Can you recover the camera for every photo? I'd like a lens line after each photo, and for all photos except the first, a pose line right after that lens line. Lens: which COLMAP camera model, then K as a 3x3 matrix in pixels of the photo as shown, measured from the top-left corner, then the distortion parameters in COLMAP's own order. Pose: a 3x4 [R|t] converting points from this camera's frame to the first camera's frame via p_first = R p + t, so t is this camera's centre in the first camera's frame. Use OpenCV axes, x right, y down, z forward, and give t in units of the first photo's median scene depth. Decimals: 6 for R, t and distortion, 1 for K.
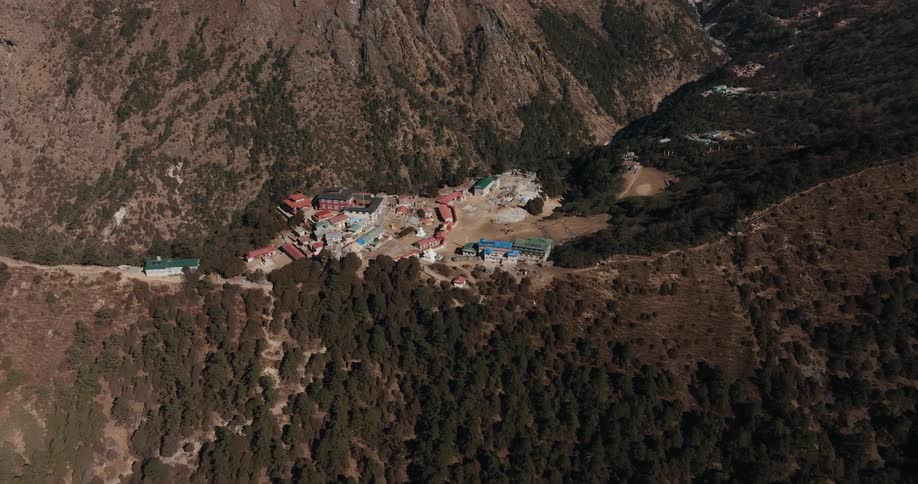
lens RADIAL K [[652.3, 0, 459.0], [0, 652.3, 242.0], [0, 0, 1]] dist [0.001326, 0.003612]
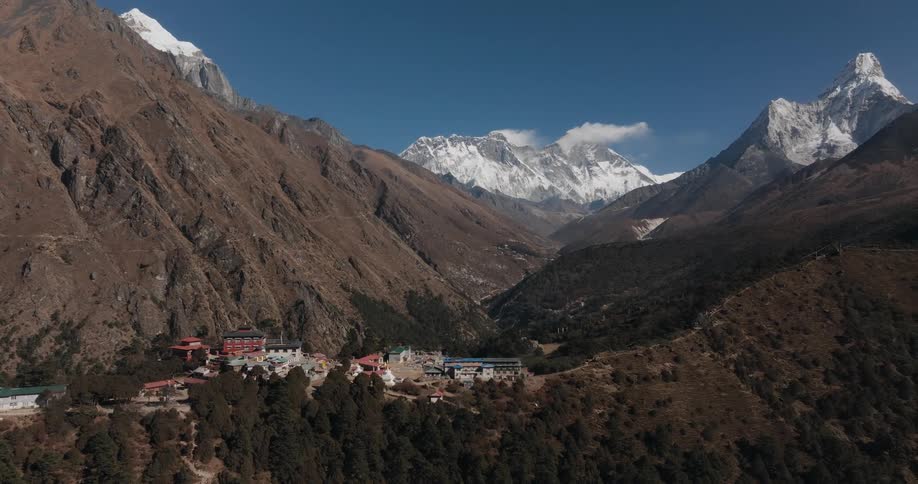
lens RADIAL K [[652.3, 0, 459.0], [0, 652.3, 242.0], [0, 0, 1]] dist [0.001326, 0.003612]
pose [[0.939039, 0.016292, 0.343425, -0.089056], [0.155559, 0.870653, -0.466653, 0.096934], [-0.306607, 0.491628, 0.815043, 0.090572]]
